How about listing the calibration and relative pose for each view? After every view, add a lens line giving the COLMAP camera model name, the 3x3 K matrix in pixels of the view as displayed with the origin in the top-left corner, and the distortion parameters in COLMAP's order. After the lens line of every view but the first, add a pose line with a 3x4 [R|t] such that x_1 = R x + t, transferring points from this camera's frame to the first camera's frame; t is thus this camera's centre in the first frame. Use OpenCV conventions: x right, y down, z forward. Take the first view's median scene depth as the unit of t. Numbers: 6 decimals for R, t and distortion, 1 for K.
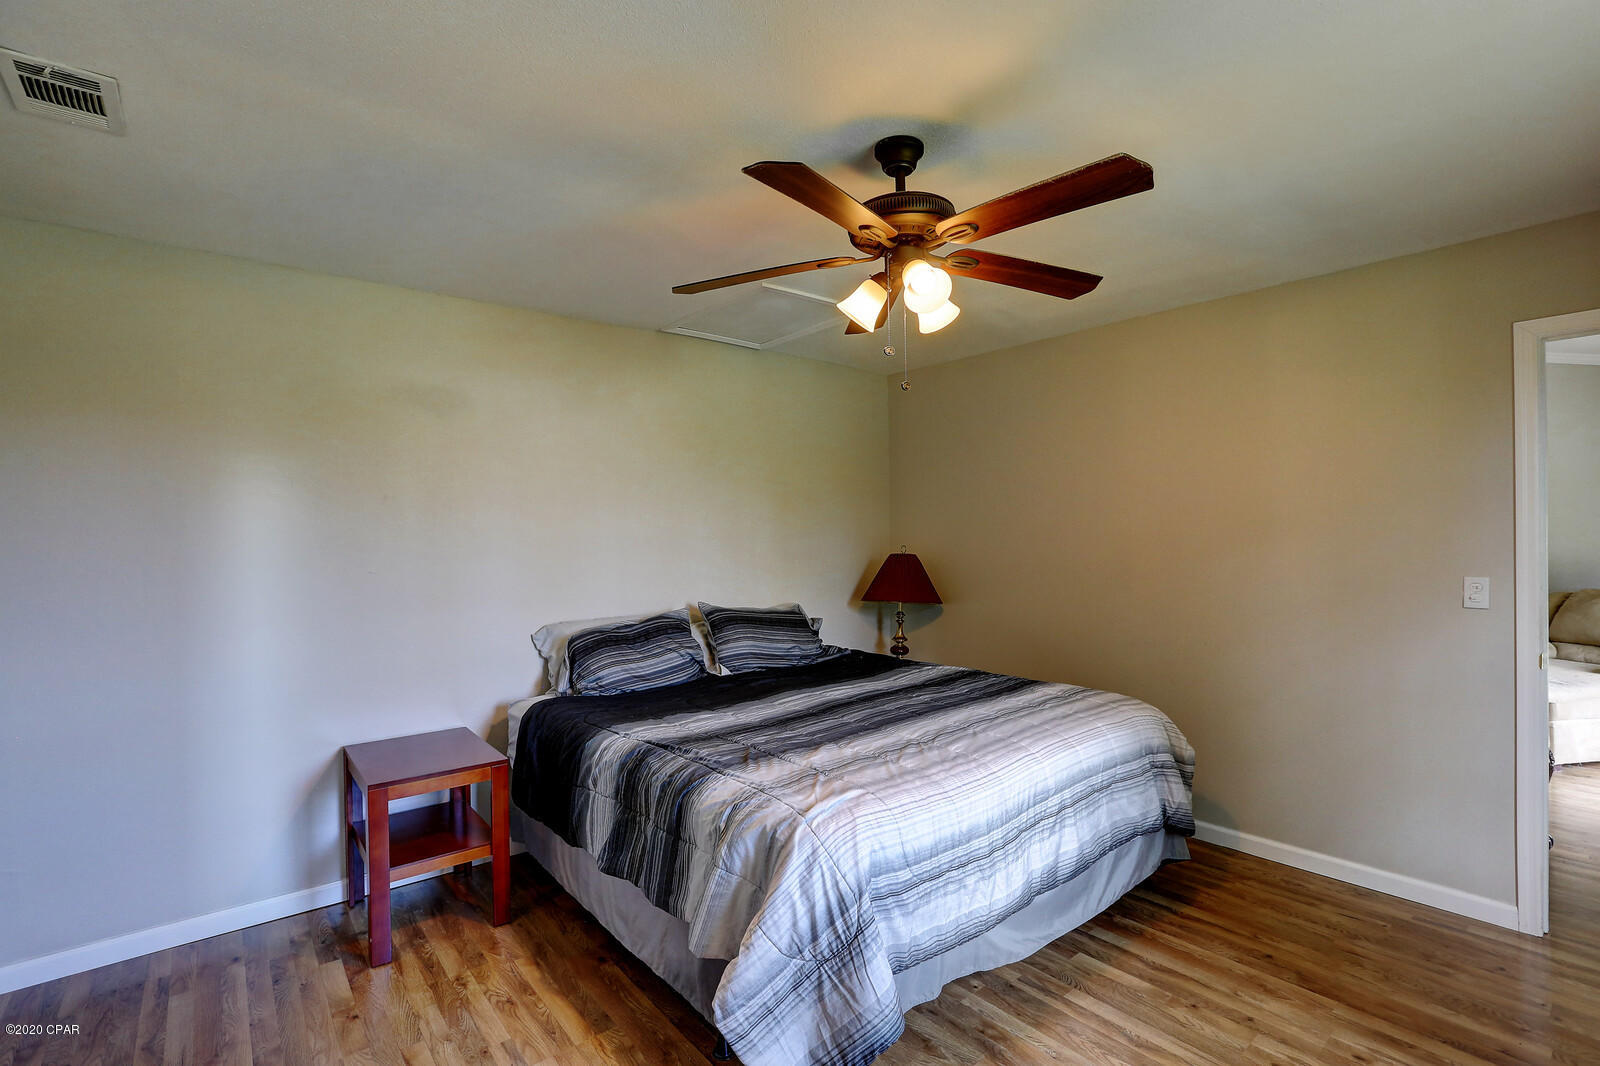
lens RADIAL K [[727.7, 0, 800.0], [0, 727.7, 533.3], [0, 0, 1]] dist [-0.039714, 0.008463]
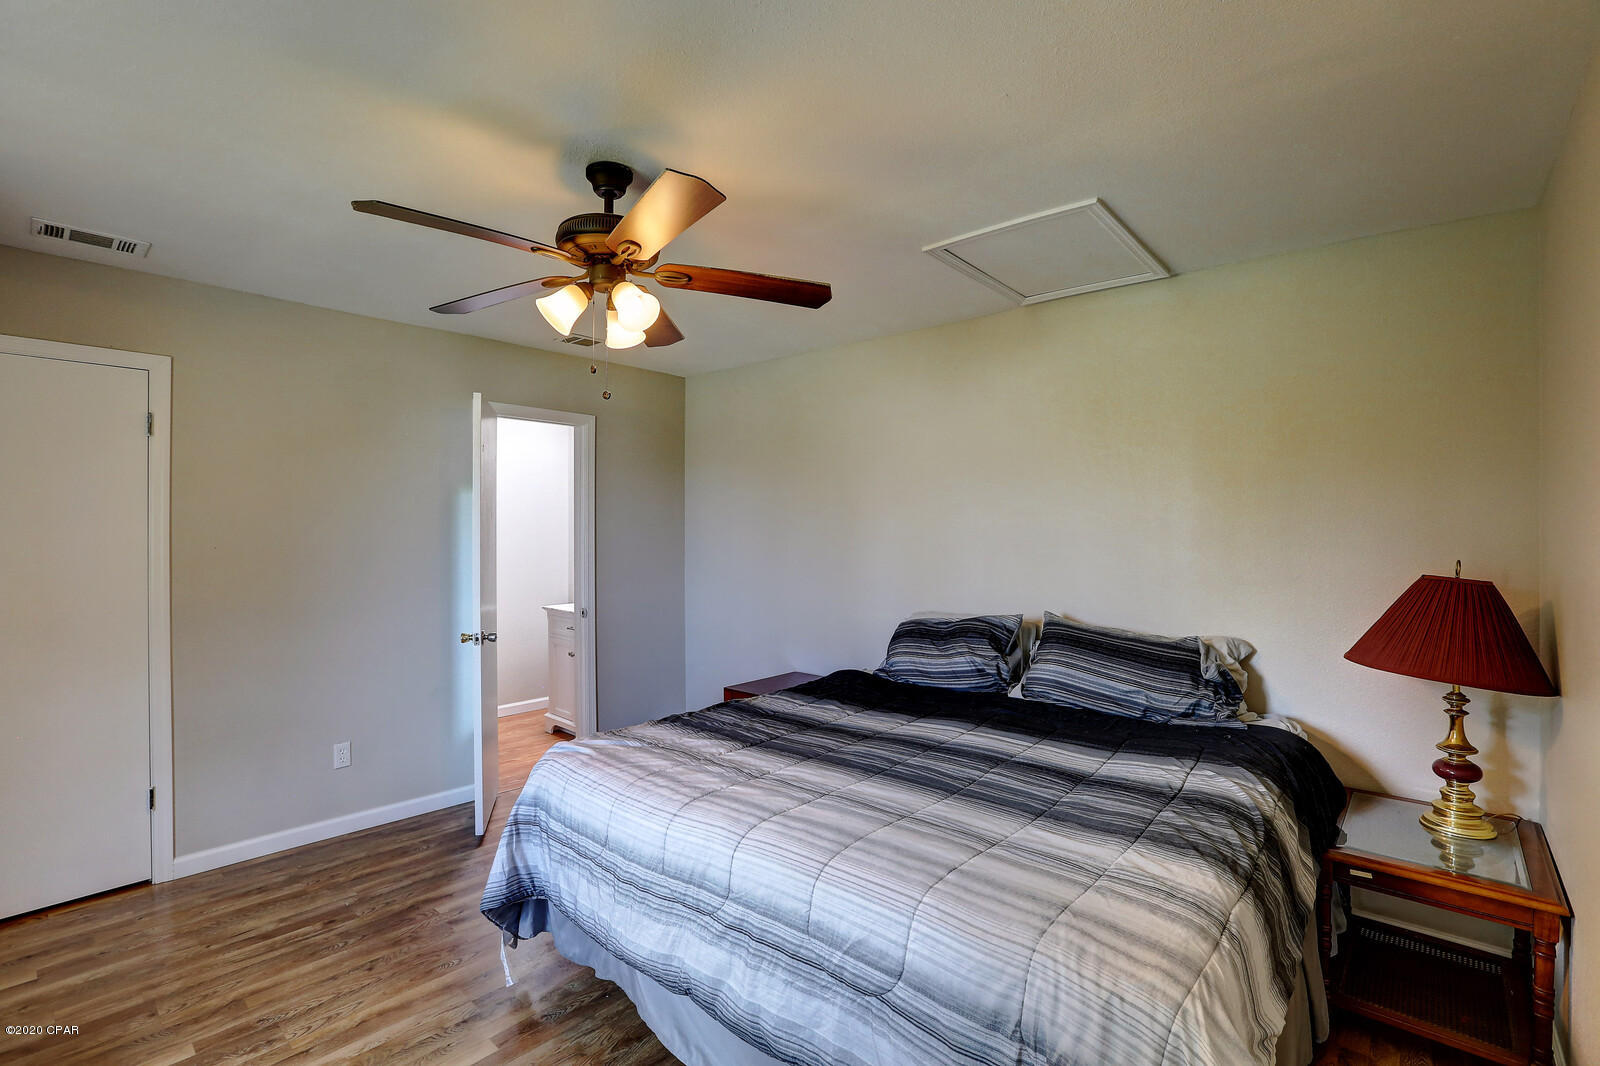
lens RADIAL K [[727.7, 0, 801.5], [0, 727.7, 529.2], [0, 0, 1]] dist [-0.039714, 0.008463]
pose [[0.147814, 0.003609, -0.989009, 0.983203], [0.003039, 0.999987, 0.004103, -0.008894], [0.989011, -0.003612, 0.147801, 0.884948]]
